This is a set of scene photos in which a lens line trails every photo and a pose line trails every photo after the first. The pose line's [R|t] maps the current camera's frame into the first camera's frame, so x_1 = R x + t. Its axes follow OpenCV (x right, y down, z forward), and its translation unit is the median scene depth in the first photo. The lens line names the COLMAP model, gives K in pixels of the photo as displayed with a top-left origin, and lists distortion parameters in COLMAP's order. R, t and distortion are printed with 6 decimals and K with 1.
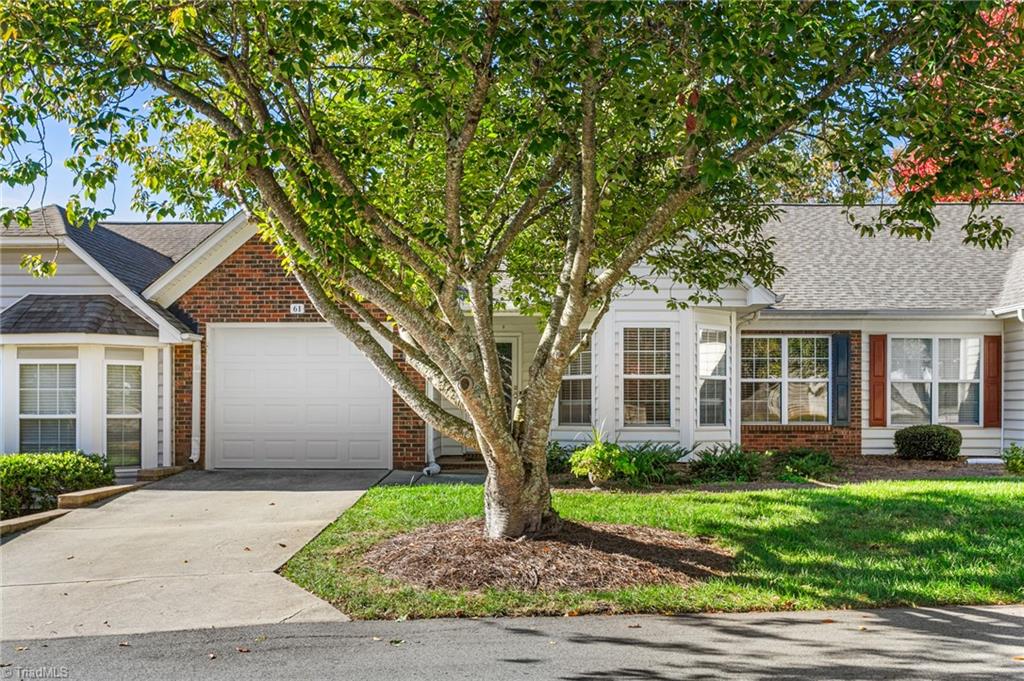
lens RADIAL K [[993.7, 0, 512.0], [0, 993.7, 340.5], [0, 0, 1]] dist [-0.002737, -0.001379]
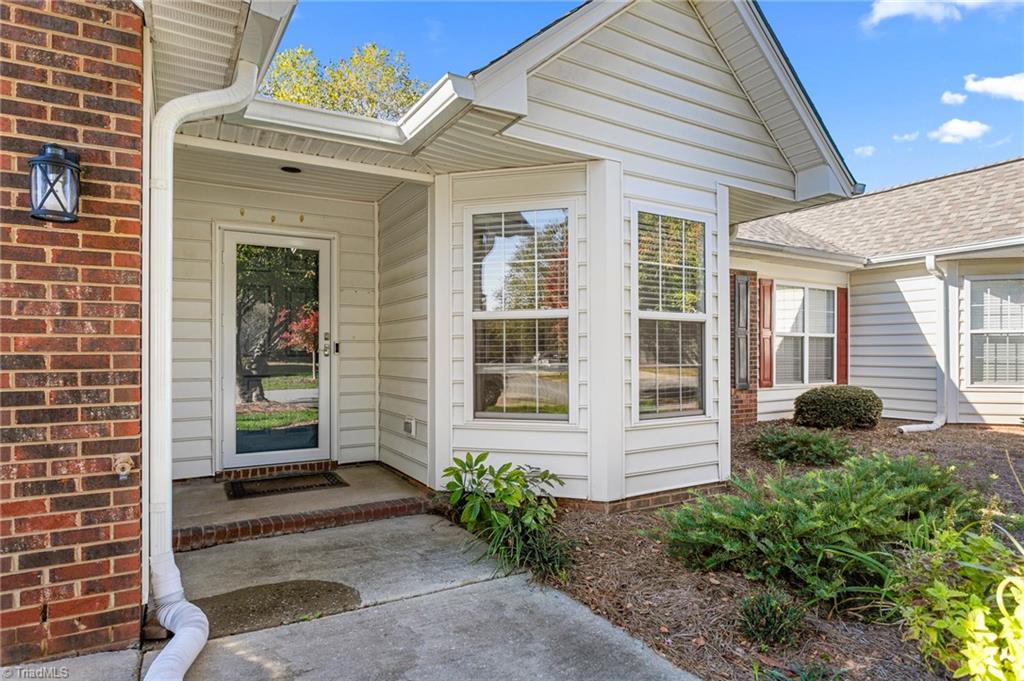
lens RADIAL K [[569.6, 0, 510.3], [0, 569.6, 346.6], [0, 0, 1]] dist [-0.001357, -0.000171]
pose [[0.855882, 0.002376, 0.517165, -0.080896], [-0.032567, 0.998252, 0.049311, 0.040695], [-0.516144, -0.059047, 0.854464, 0.809878]]
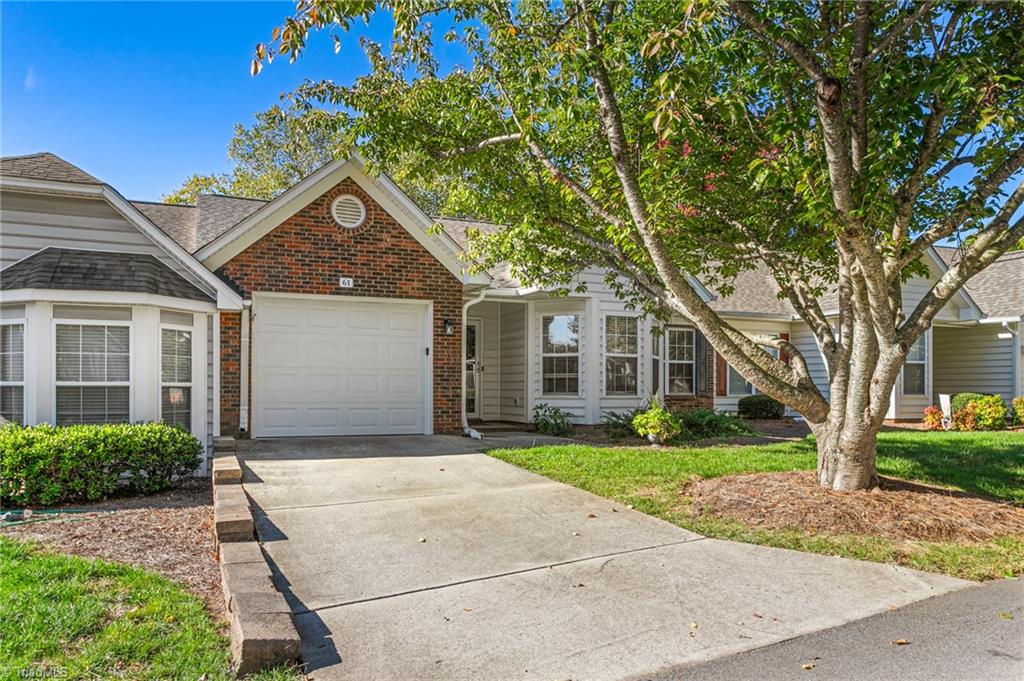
lens RADIAL K [[724.9, 0, 515.0], [0, 724.9, 344.9], [0, 0, 1]] dist [-0.005495, -0.000280]
pose [[0.908376, 0.028701, 0.417169, -0.371063], [-0.032782, 0.999459, 0.002619, 0.025538], [-0.416868, -0.016054, 0.908825, 0.232588]]
